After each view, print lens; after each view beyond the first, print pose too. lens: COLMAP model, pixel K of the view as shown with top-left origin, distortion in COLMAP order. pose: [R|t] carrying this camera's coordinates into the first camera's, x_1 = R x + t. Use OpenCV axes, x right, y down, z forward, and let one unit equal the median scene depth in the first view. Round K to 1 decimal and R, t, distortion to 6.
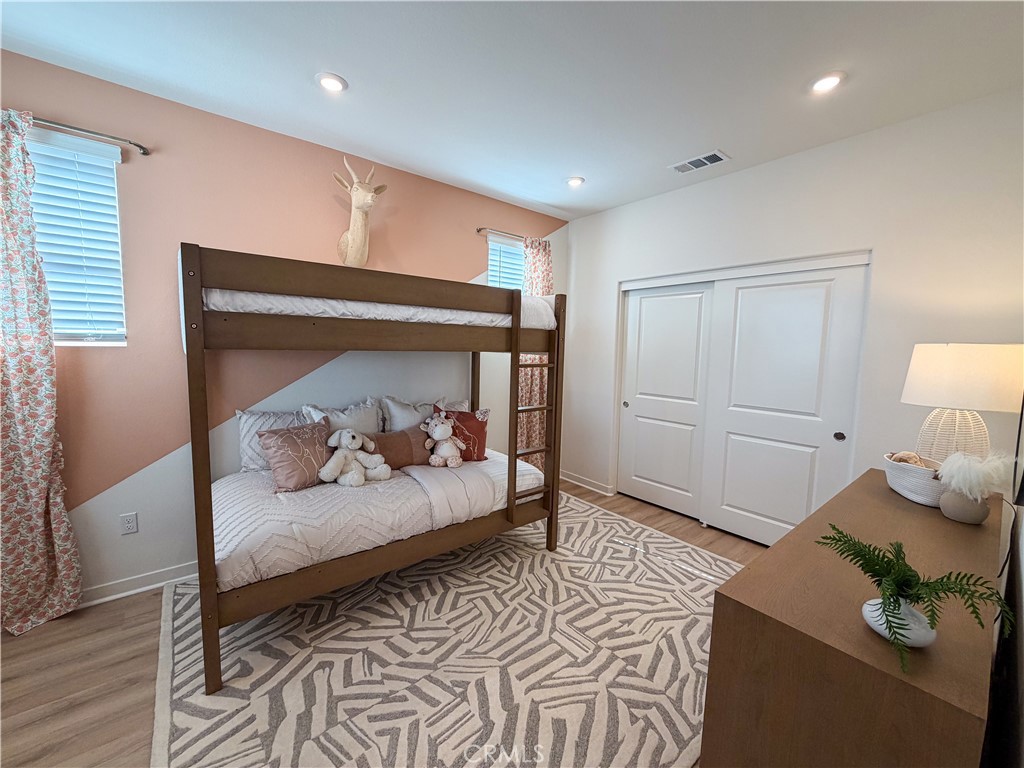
lens RADIAL K [[406.1, 0, 508.6], [0, 406.1, 383.9], [0, 0, 1]] dist [-0.001044, 0.000157]
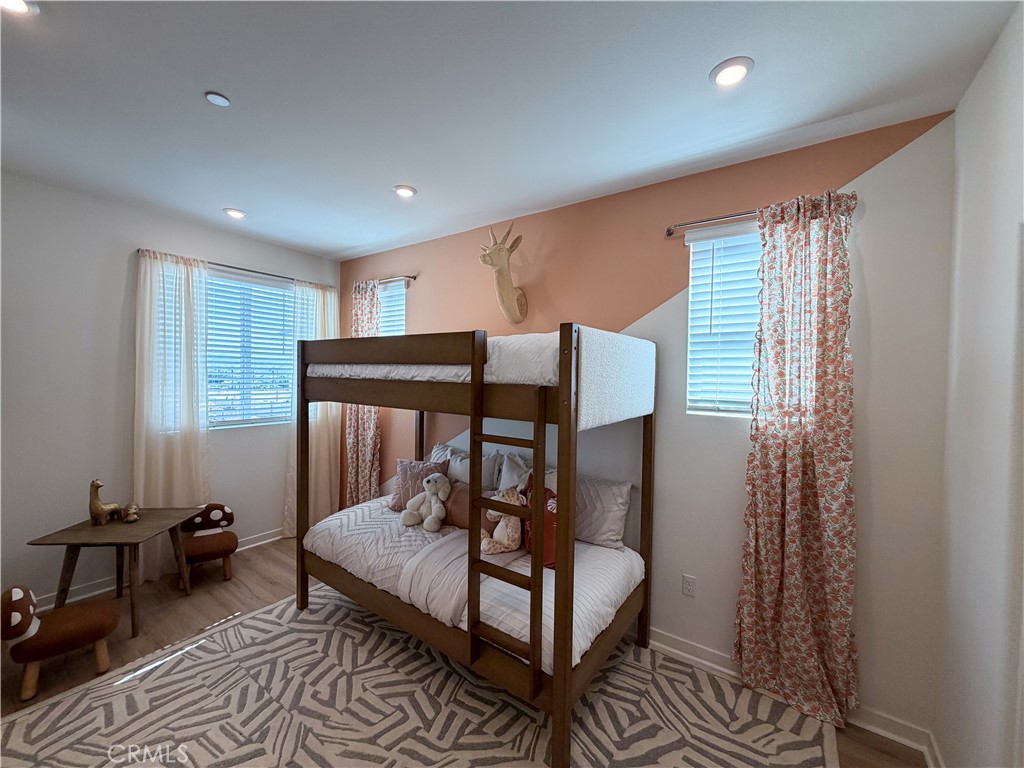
lens RADIAL K [[406.1, 0, 508.6], [0, 406.1, 383.9], [0, 0, 1]] dist [-0.001044, 0.000157]
pose [[0.270033, 0.003779, -0.962844, 0.835782], [-0.106633, 0.993958, -0.026005, -0.143860], [0.956928, 0.109693, 0.268804, 0.996818]]
